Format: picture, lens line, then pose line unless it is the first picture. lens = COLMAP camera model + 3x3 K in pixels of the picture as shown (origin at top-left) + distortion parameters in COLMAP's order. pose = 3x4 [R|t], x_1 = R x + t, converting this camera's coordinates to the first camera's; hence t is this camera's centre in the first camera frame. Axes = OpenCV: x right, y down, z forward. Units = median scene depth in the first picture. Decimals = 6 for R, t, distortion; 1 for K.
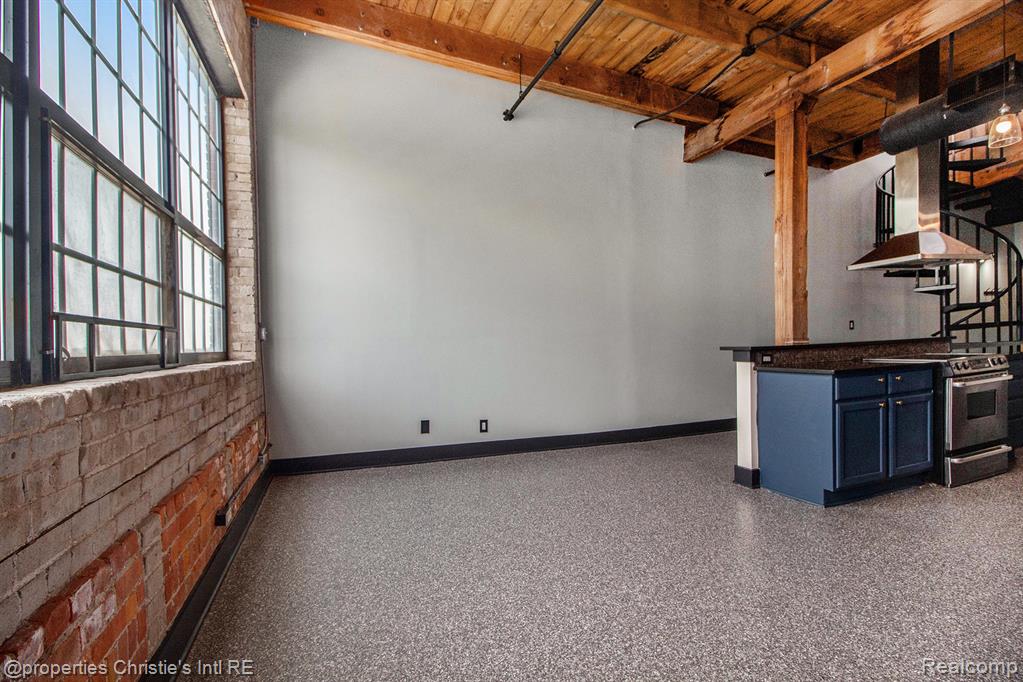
lens RADIAL K [[479.4, 0, 524.8], [0, 479.4, 349.7], [0, 0, 1]] dist [0.037796, -0.022781]
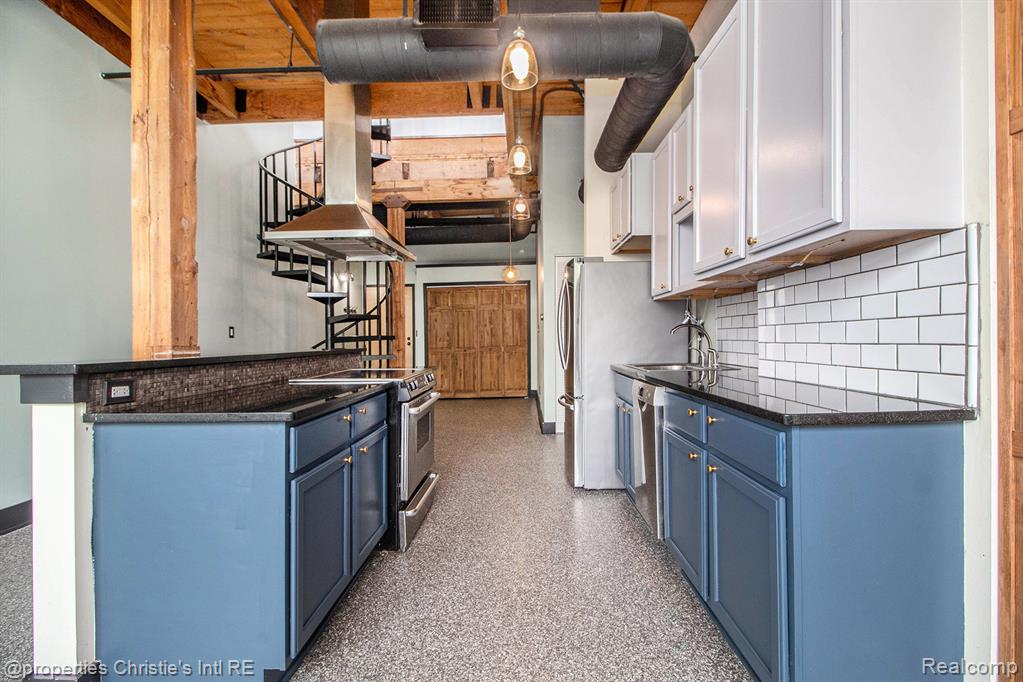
lens RADIAL K [[479.4, 0, 524.8], [0, 479.4, 349.7], [0, 0, 1]] dist [0.037796, -0.022781]
pose [[0.367504, 0.016574, 0.929874, 0.198706], [0.007256, 0.999760, -0.020688, -0.005834], [-0.929993, 0.014350, 0.367296, 0.437864]]
